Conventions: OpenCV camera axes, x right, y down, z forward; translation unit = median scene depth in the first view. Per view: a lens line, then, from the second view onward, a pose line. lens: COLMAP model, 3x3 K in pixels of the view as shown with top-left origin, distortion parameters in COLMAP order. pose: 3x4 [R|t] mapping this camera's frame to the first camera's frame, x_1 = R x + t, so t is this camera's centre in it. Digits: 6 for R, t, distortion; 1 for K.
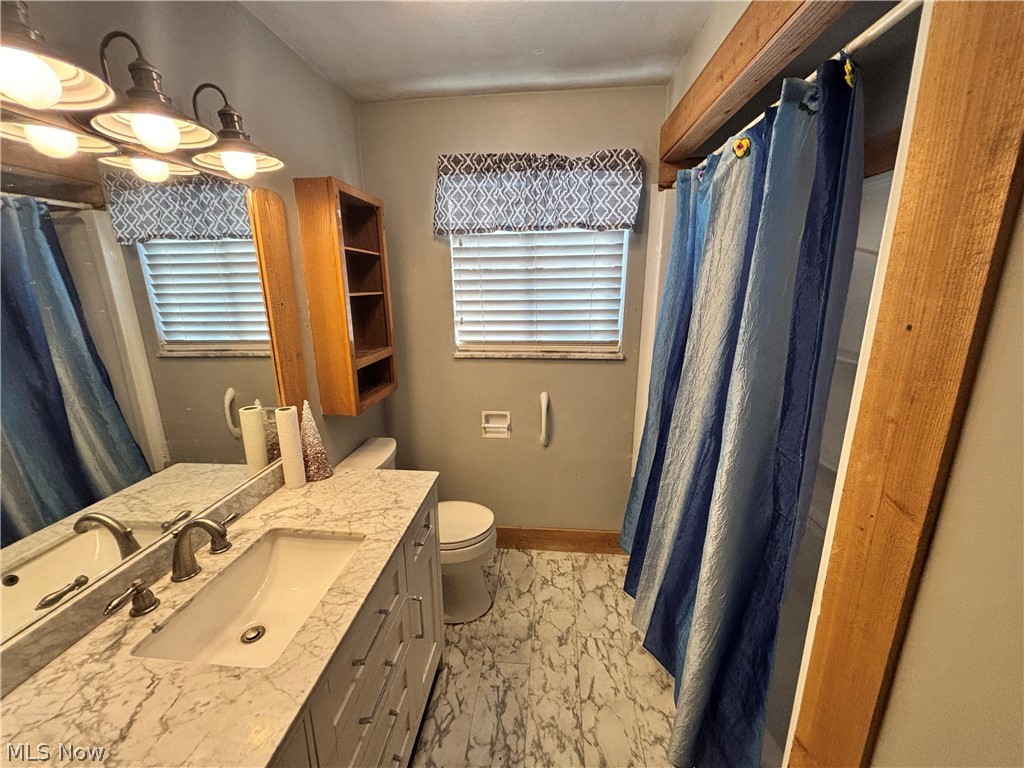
lens RADIAL K [[413.0, 0, 511.4], [0, 413.0, 381.1], [0, 0, 1]] dist [0.001529, 0.000239]
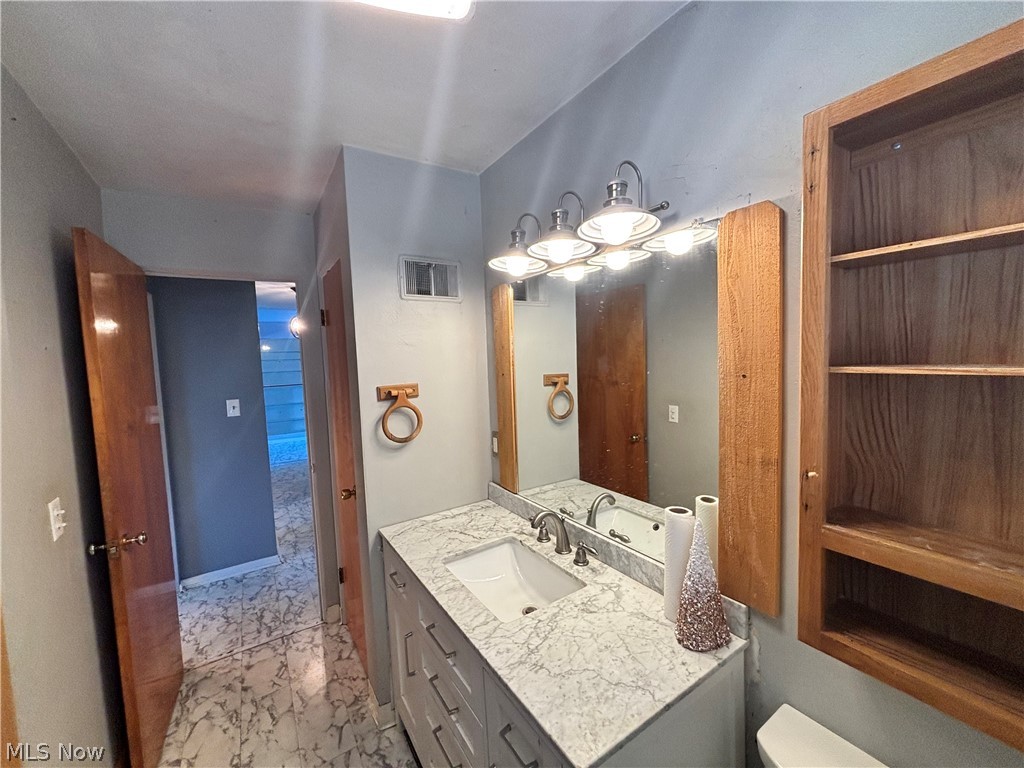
lens RADIAL K [[413.0, 0, 513.4], [0, 413.0, 381.0], [0, 0, 1]] dist [0.001529, 0.000239]
pose [[-0.777113, 0.084621, -0.623646, 0.178560], [-0.101539, 0.961080, 0.256932, -0.417586], [0.621116, 0.262990, -0.738276, 1.670335]]
